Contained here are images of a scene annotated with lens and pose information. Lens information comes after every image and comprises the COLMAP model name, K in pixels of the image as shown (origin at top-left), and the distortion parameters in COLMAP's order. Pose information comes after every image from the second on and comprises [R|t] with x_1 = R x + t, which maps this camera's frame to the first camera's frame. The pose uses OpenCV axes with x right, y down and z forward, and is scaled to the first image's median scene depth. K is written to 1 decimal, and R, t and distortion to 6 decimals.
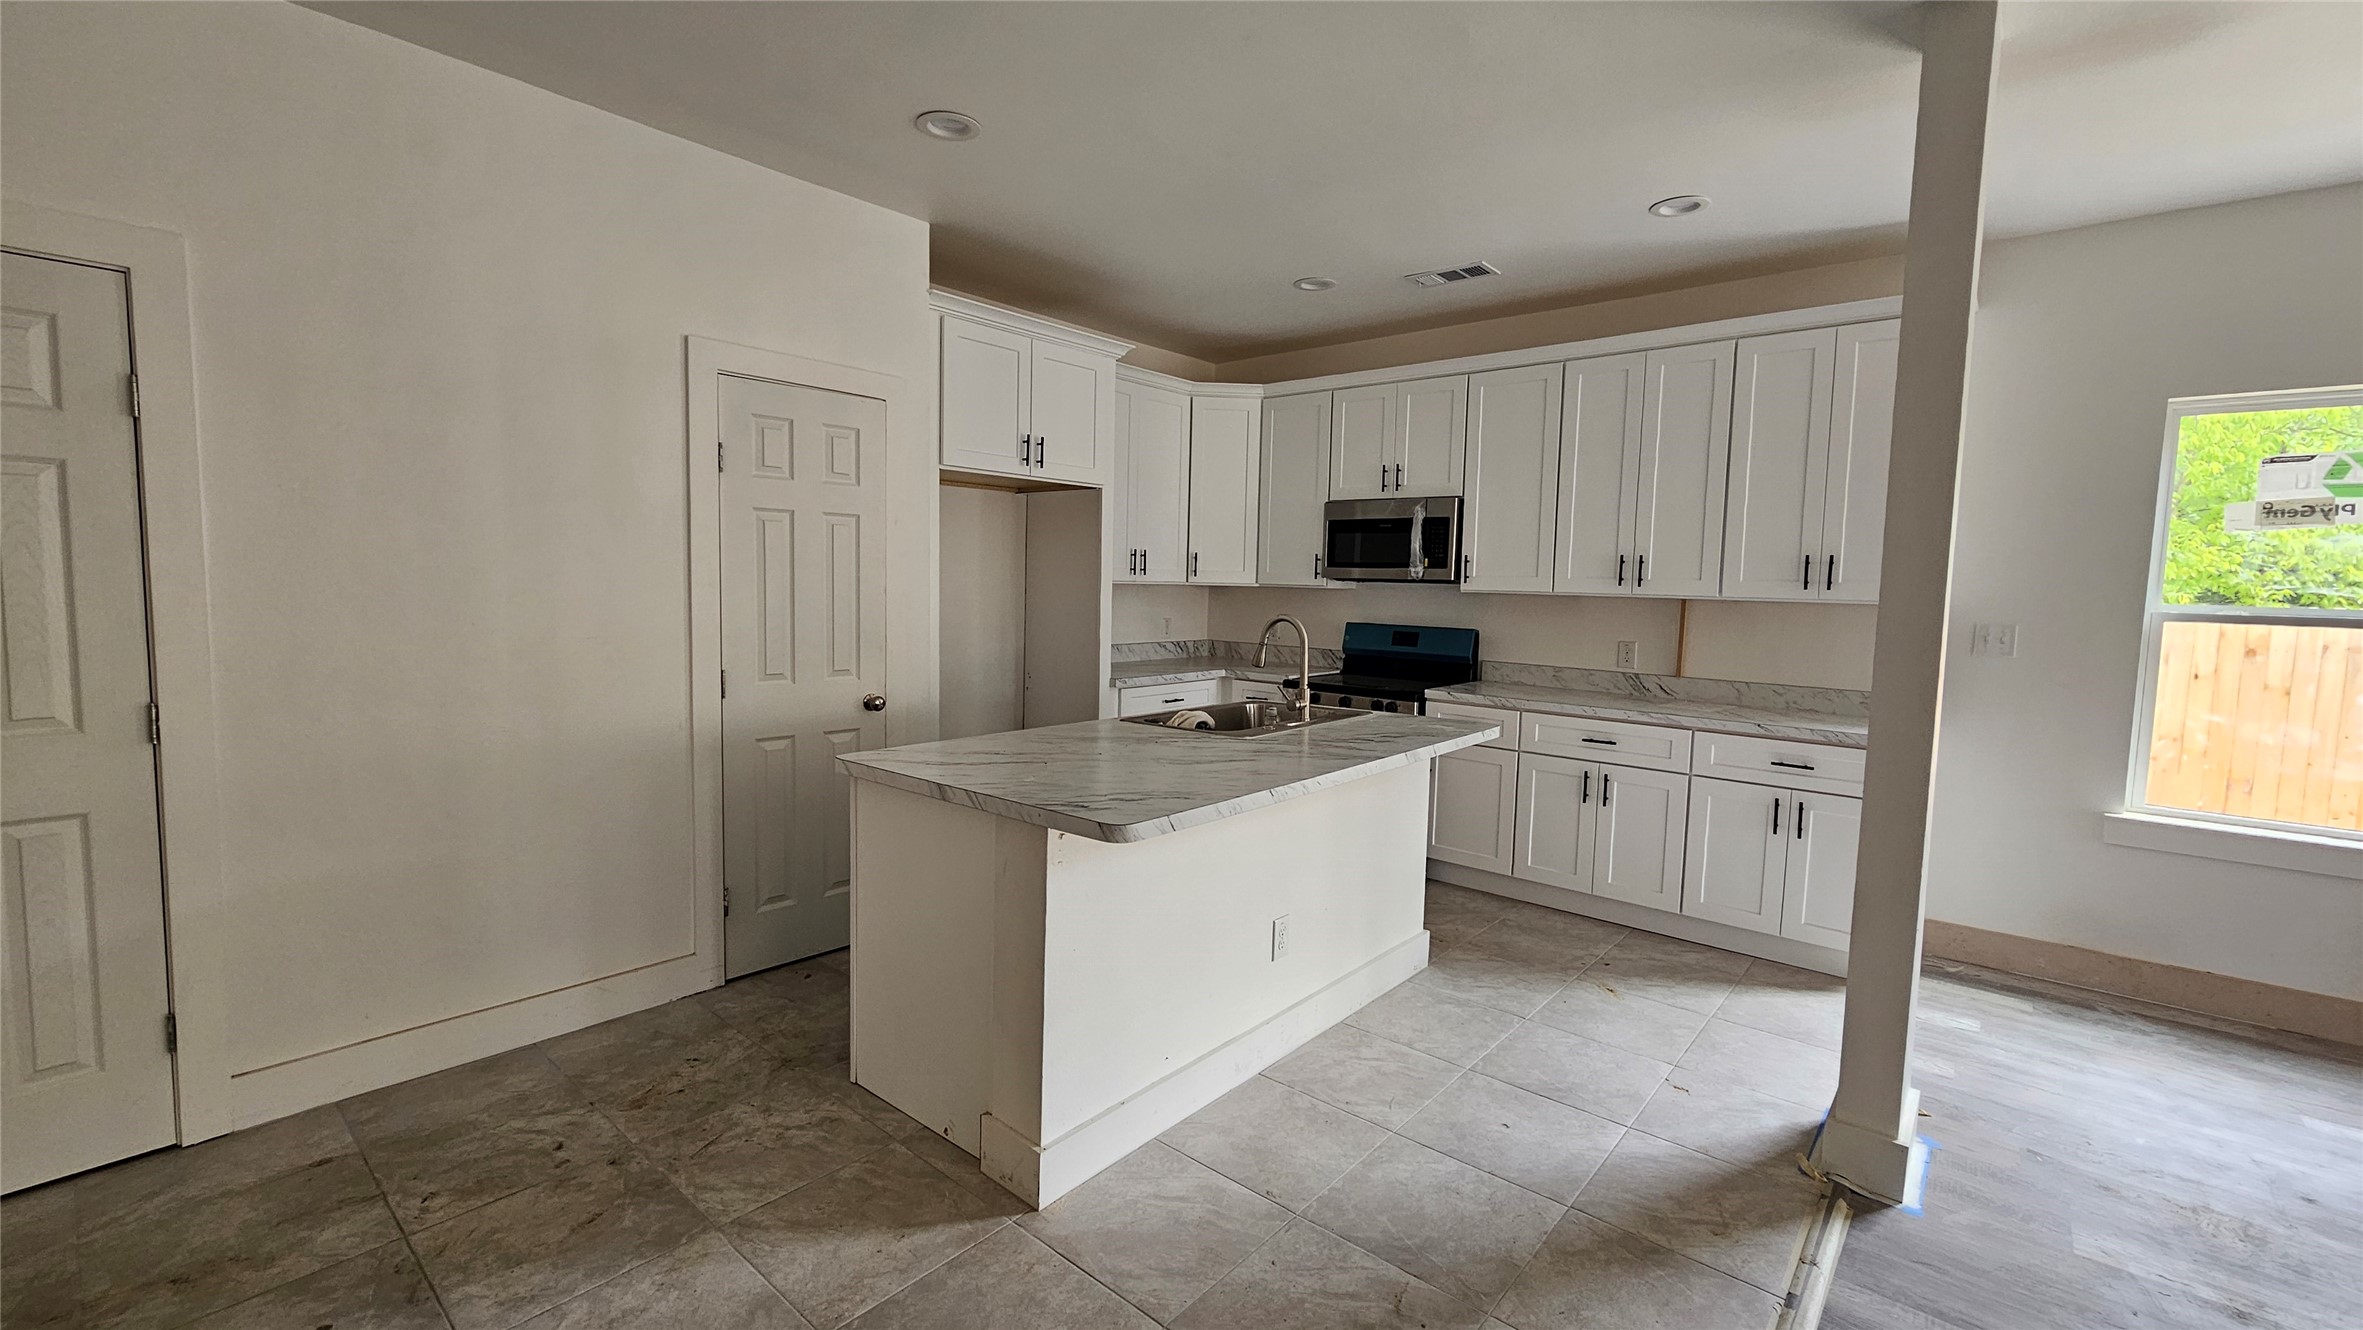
lens RADIAL K [[977.5, 0, 1179.8], [0, 977.5, 651.9], [0, 0, 1]] dist [0.000654, -0.000152]
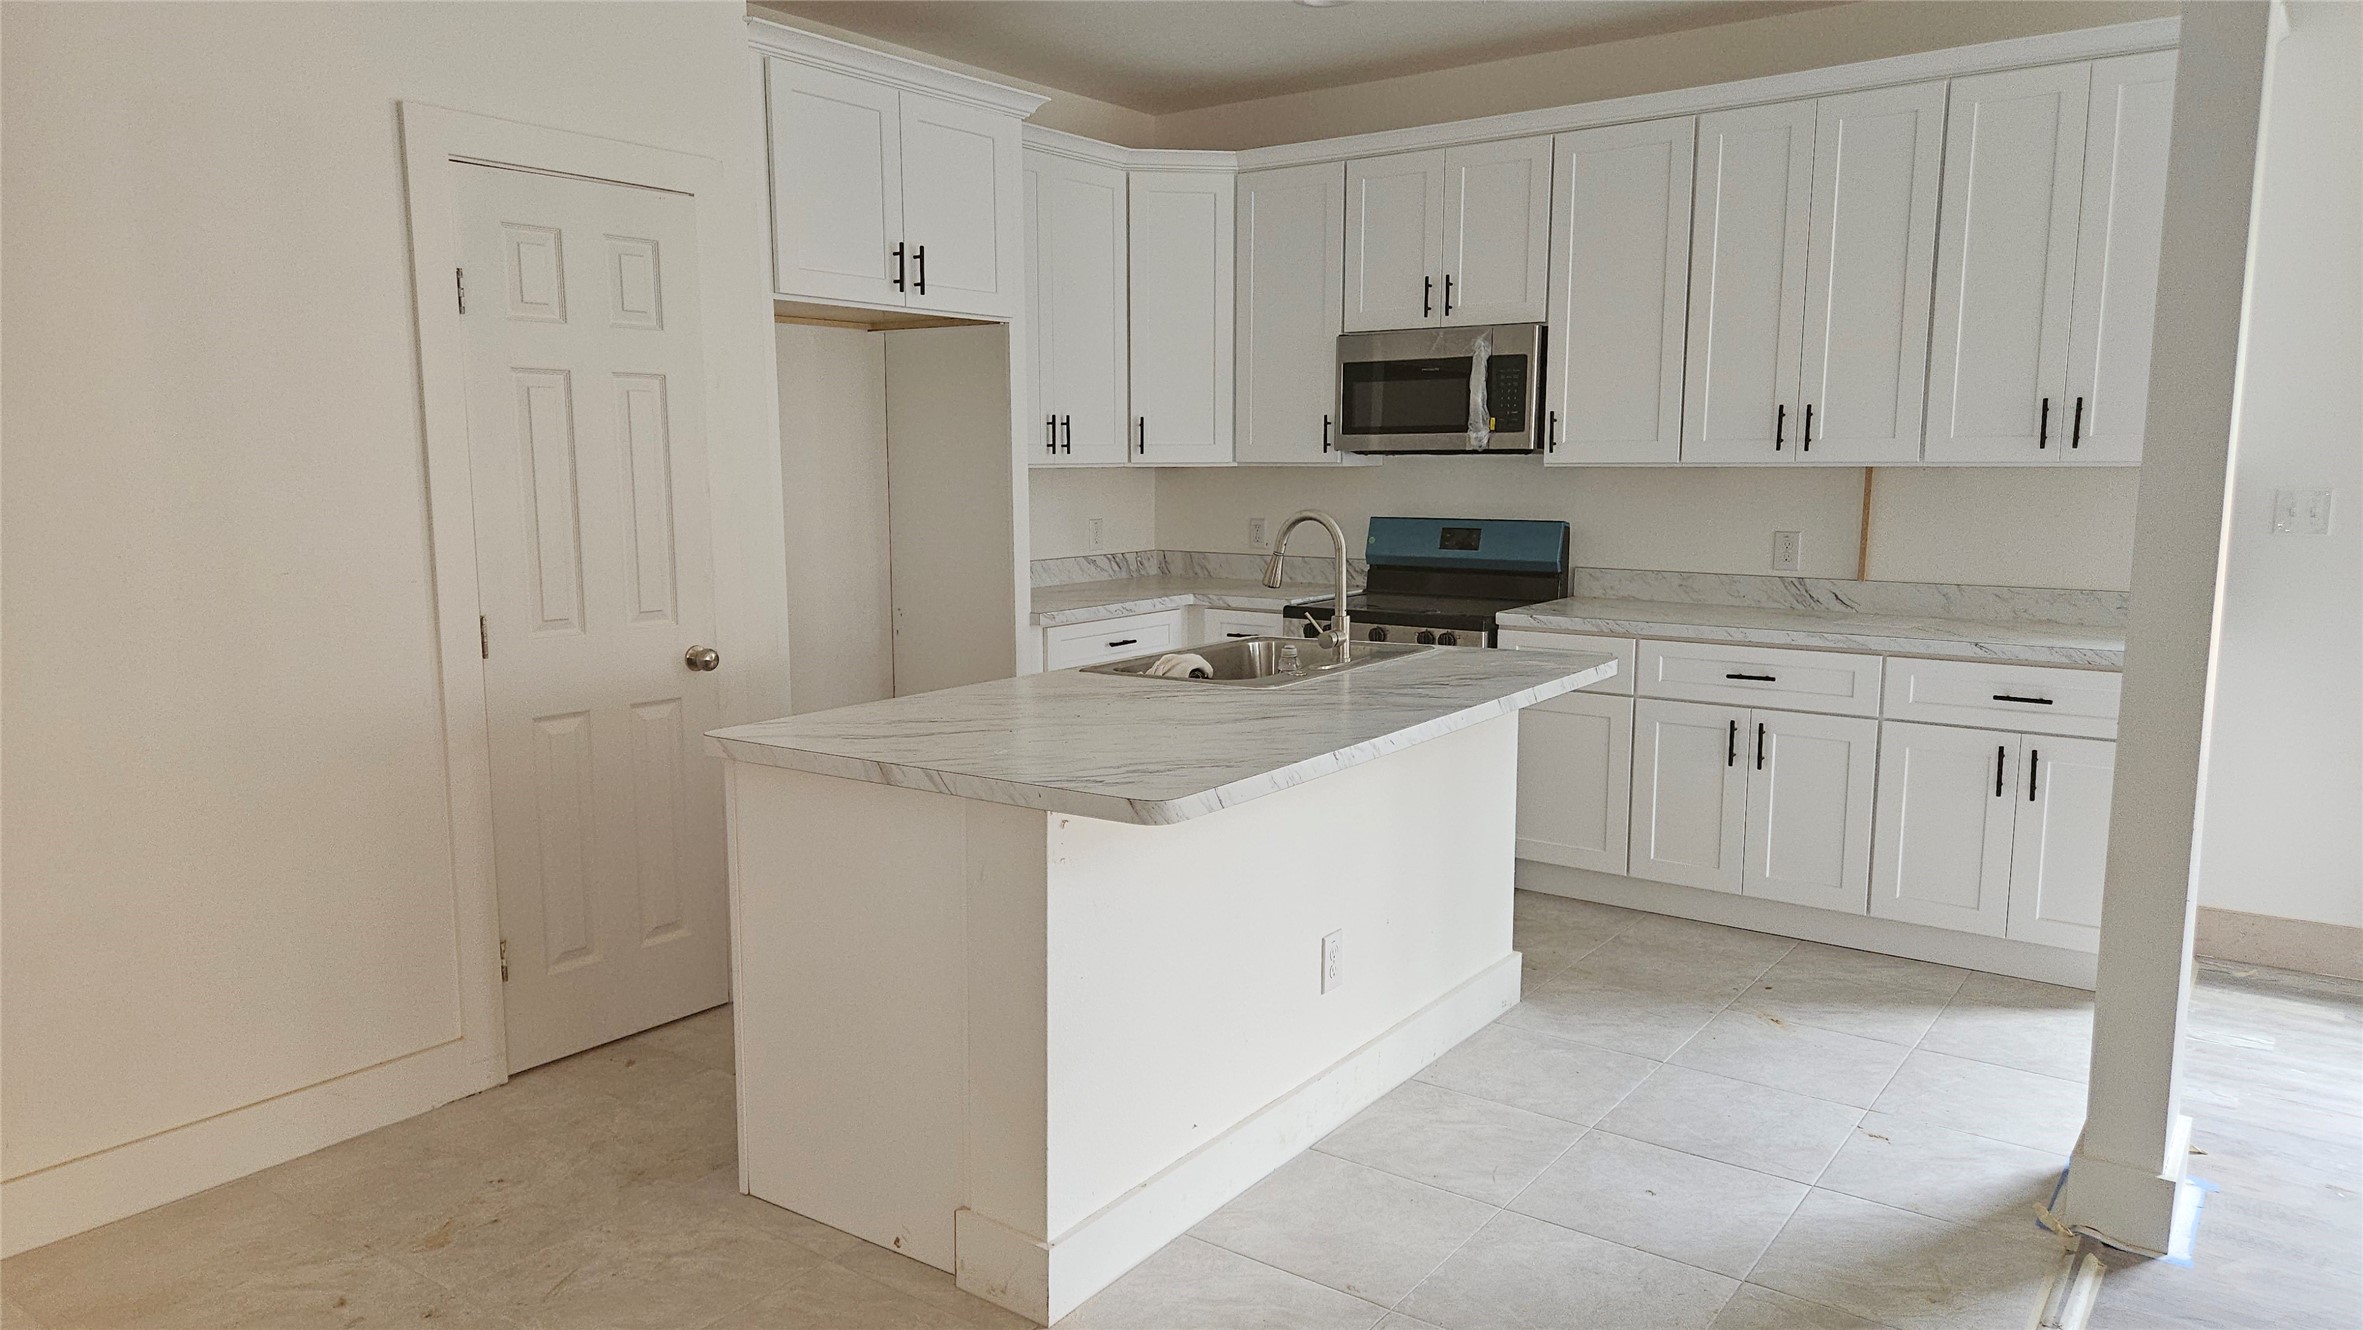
lens RADIAL K [[1580.9, 0, 1174.5], [0, 1580.9, 676.8], [0, 0, 1]] dist [0.065234, -0.039870]
pose [[0.996422, -0.037135, 0.075927, -0.071561], [0.031899, 0.997103, 0.069048, -0.000169], [-0.078271, -0.066379, 0.994720, -0.104322]]
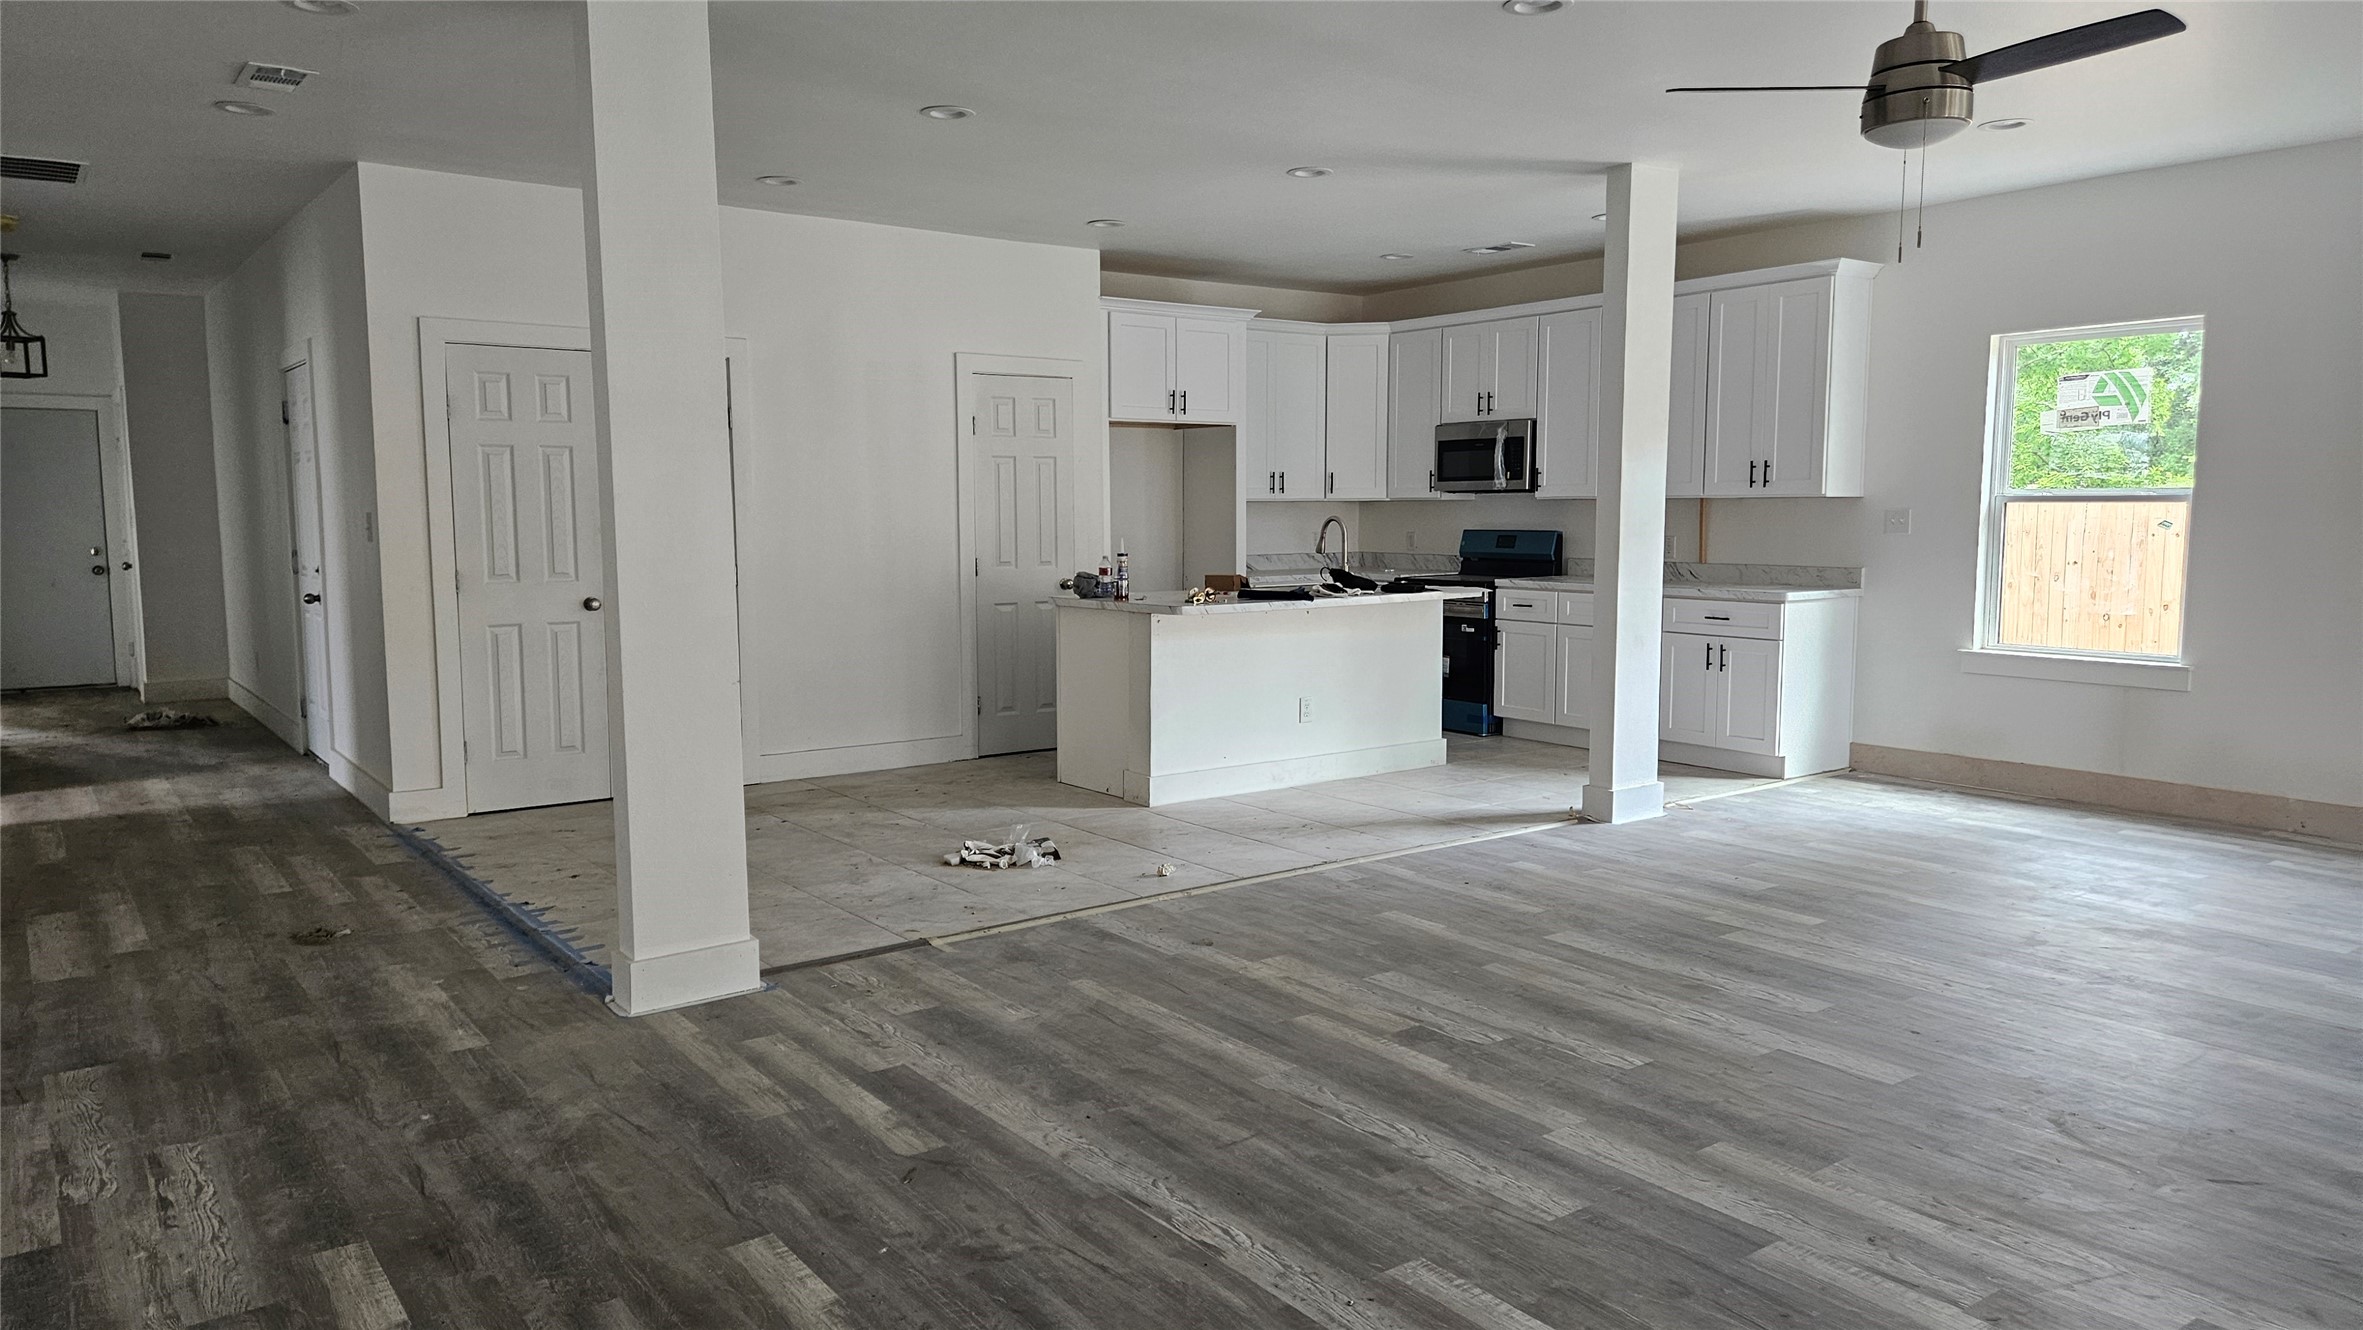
lens RADIAL K [[1580.9, 0, 1196.1], [0, 1580.9, 653.3], [0, 0, 1]] dist [0.065234, -0.039870]
pose [[0.976245, -0.006233, -0.216579, 0.383903], [0.009757, 0.999837, 0.015205, 0.119744], [0.216449, -0.016957, 0.976147, -1.257095]]
